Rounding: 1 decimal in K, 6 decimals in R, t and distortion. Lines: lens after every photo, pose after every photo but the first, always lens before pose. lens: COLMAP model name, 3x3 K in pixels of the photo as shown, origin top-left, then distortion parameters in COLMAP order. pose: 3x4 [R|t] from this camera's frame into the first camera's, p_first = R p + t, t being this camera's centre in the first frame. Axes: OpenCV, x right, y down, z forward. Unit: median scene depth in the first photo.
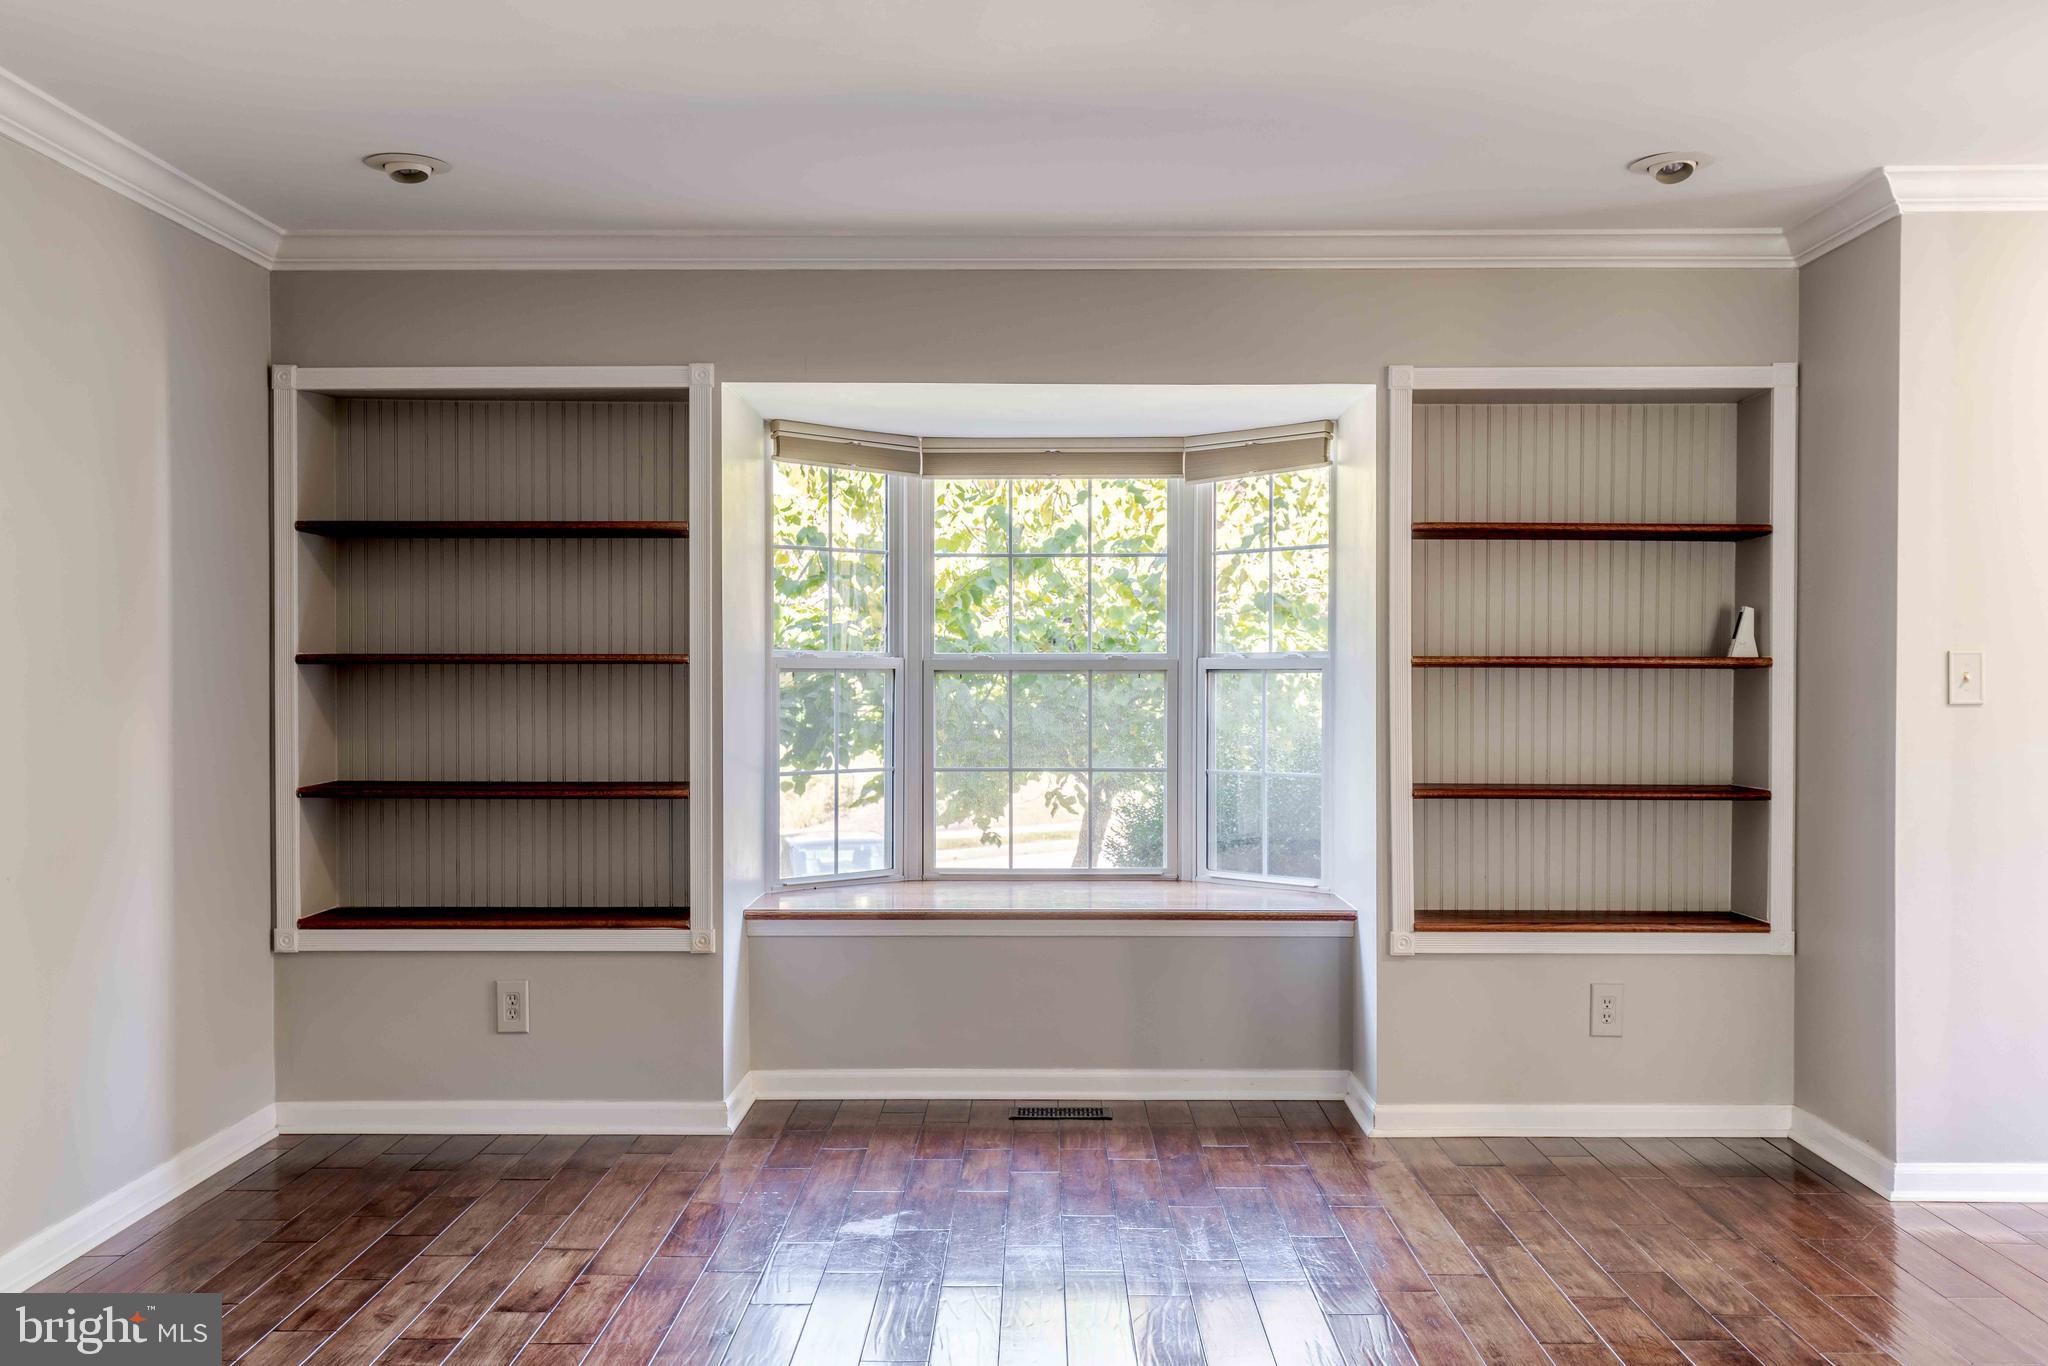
lens RADIAL K [[1885.6, 0, 1026.5], [0, 1885.6, 707.2], [0, 0, 1]] dist [0.010250, -0.005598]
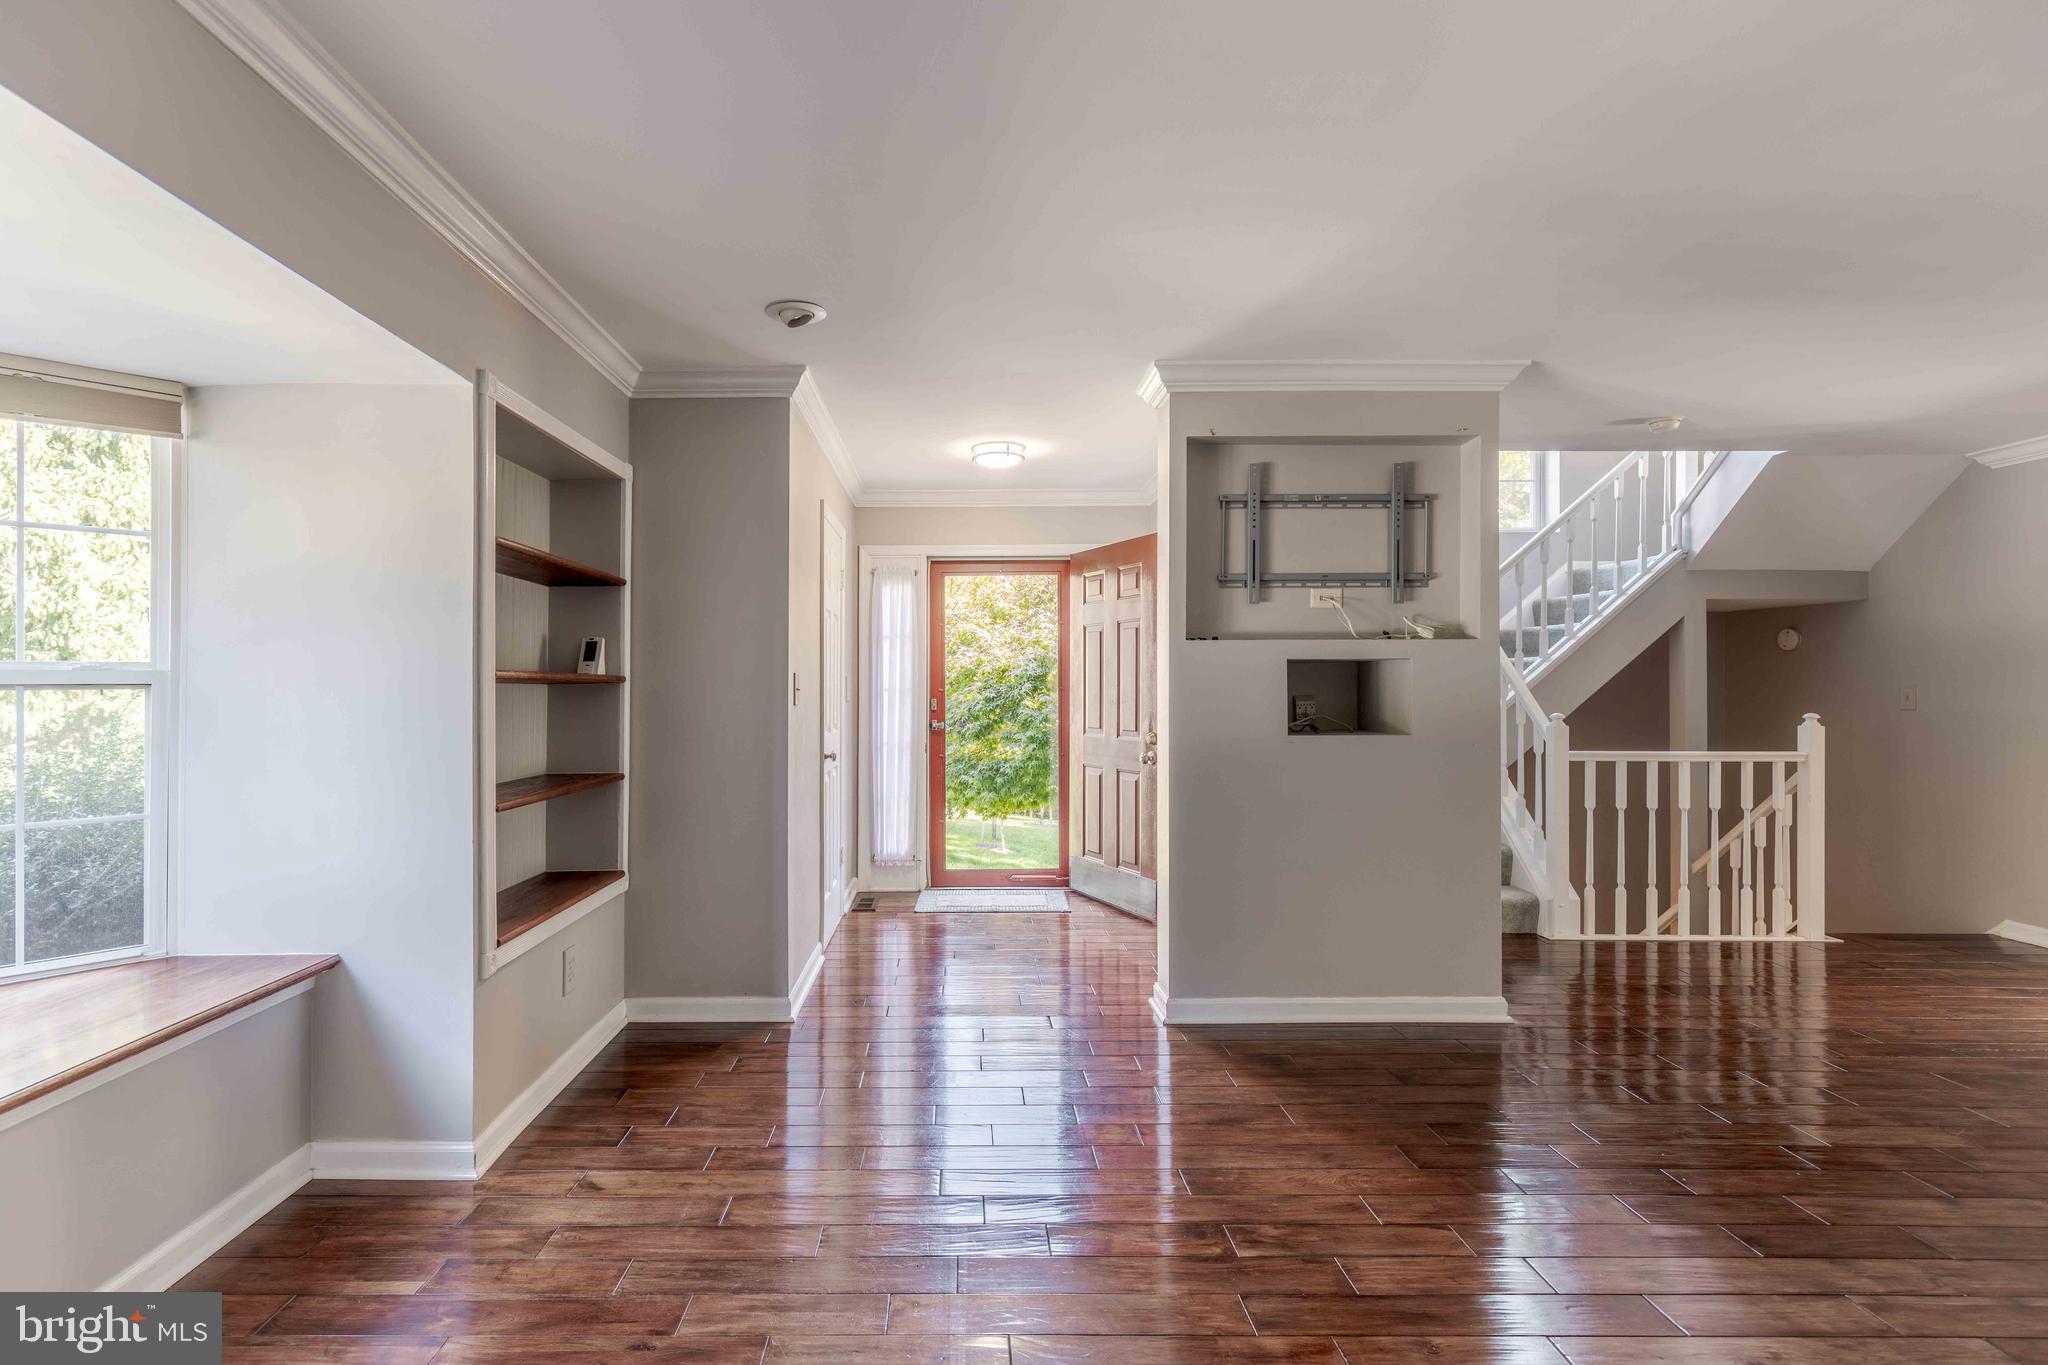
lens RADIAL K [[968.1, 0, 947.1], [0, 968.1, 686.6], [0, 0, 1]] dist [-0.000194, -0.000279]
pose [[-0.001384, -0.003360, 0.999993, -0.302899], [0.021499, 0.999763, 0.003389, -0.015488], [-0.999768, 0.021503, -0.001311, 0.765987]]
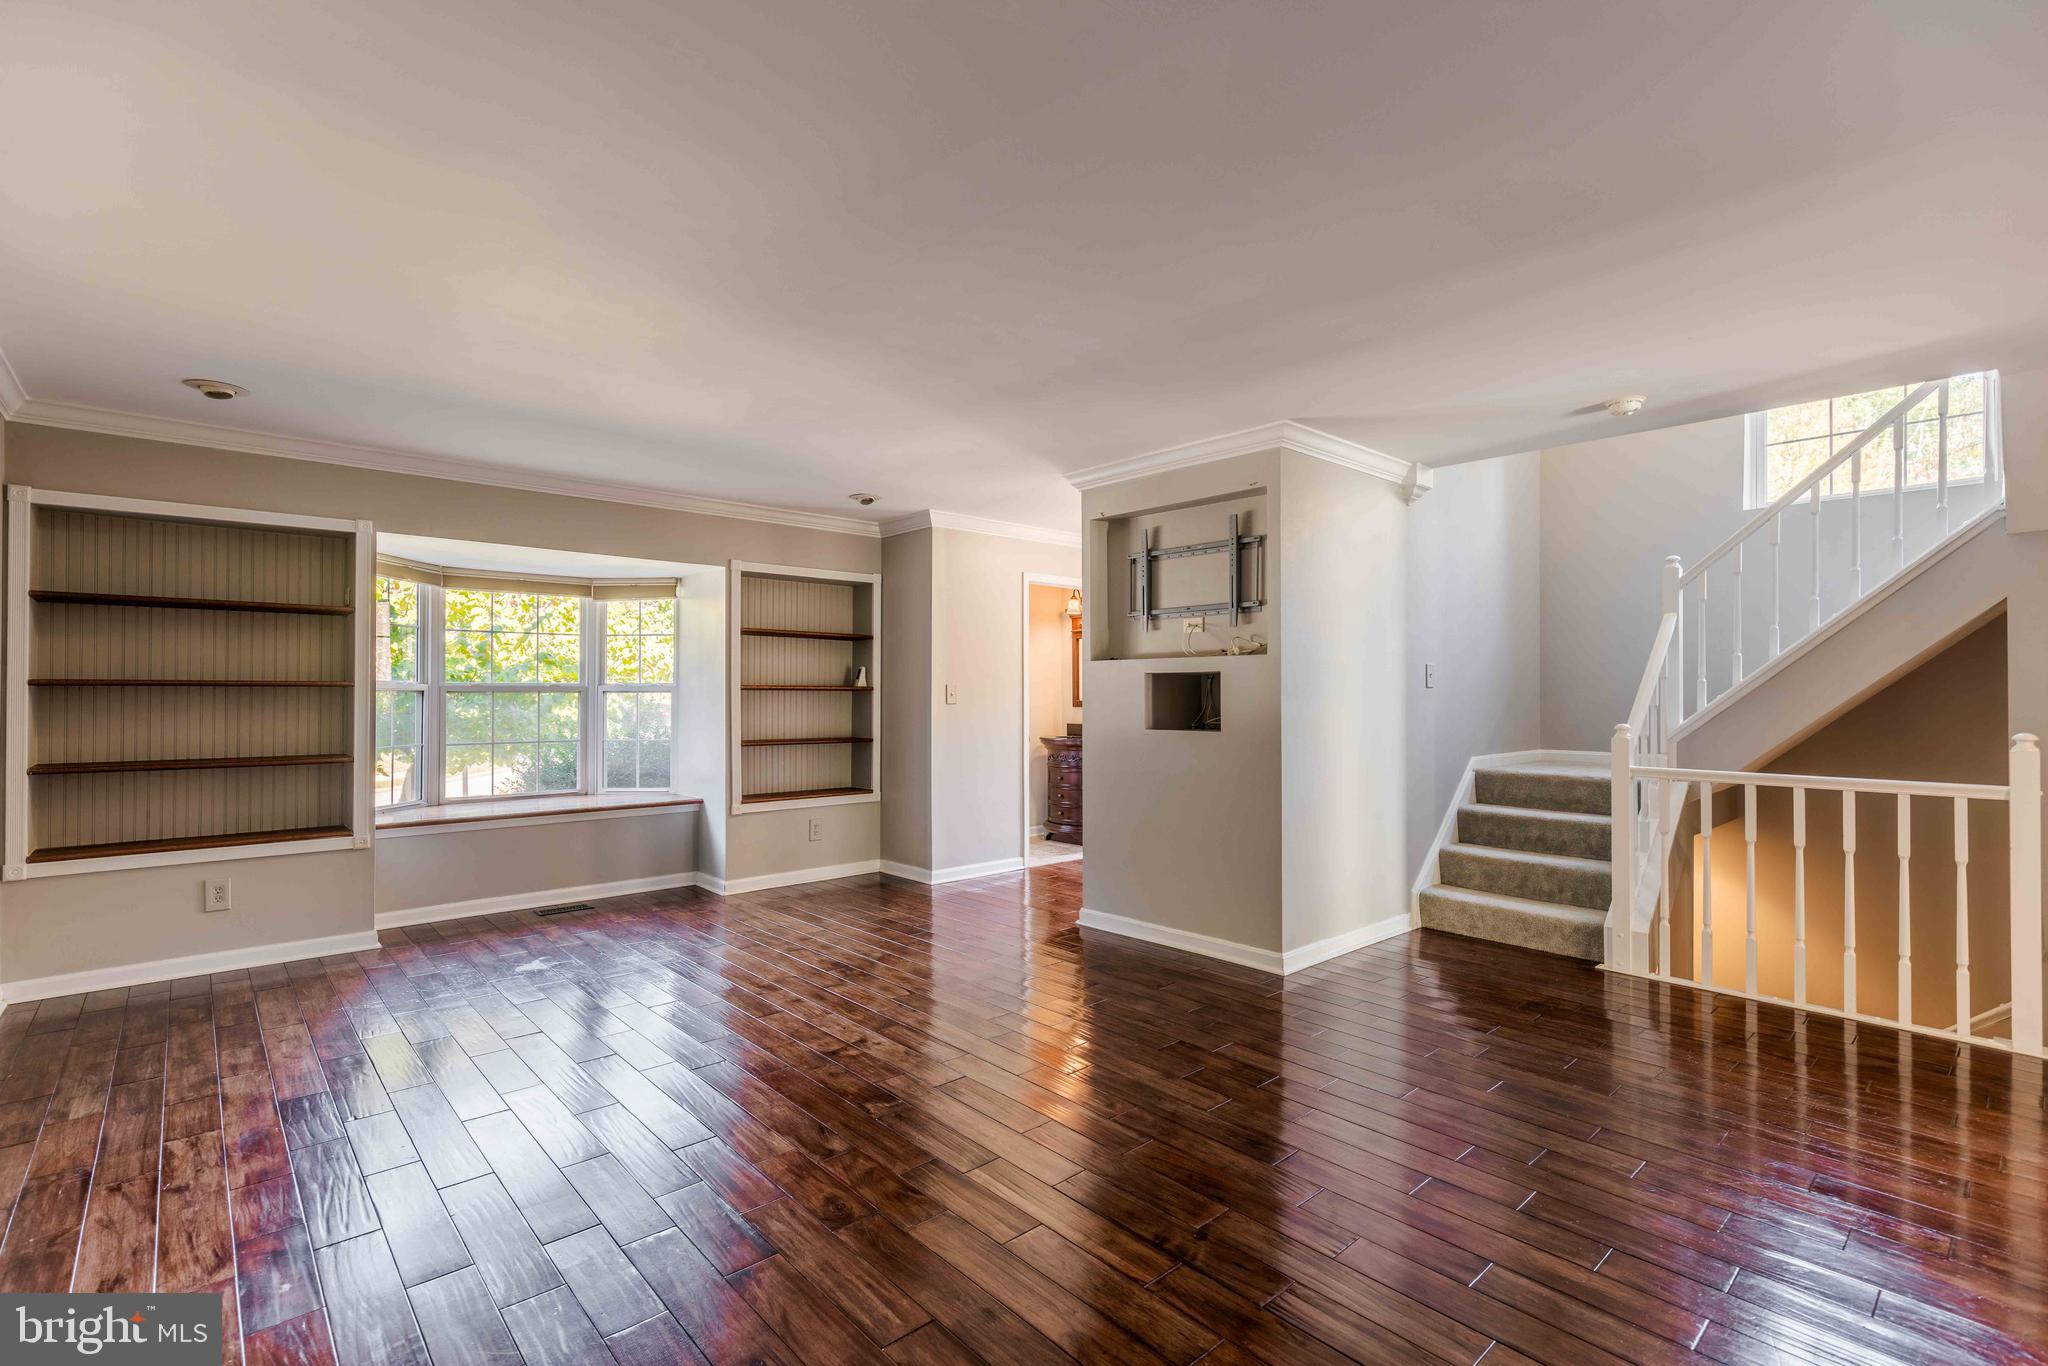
lens RADIAL K [[928.8, 0, 1016.7], [0, 928.8, 696.0], [0, 0, 1]] dist [0.010383, -0.000037]
pose [[0.743217, -0.001467, 0.669049, -0.310169], [0.012847, 0.999845, -0.012078, 0.004465], [-0.668927, 0.017572, 0.743120, -0.077700]]
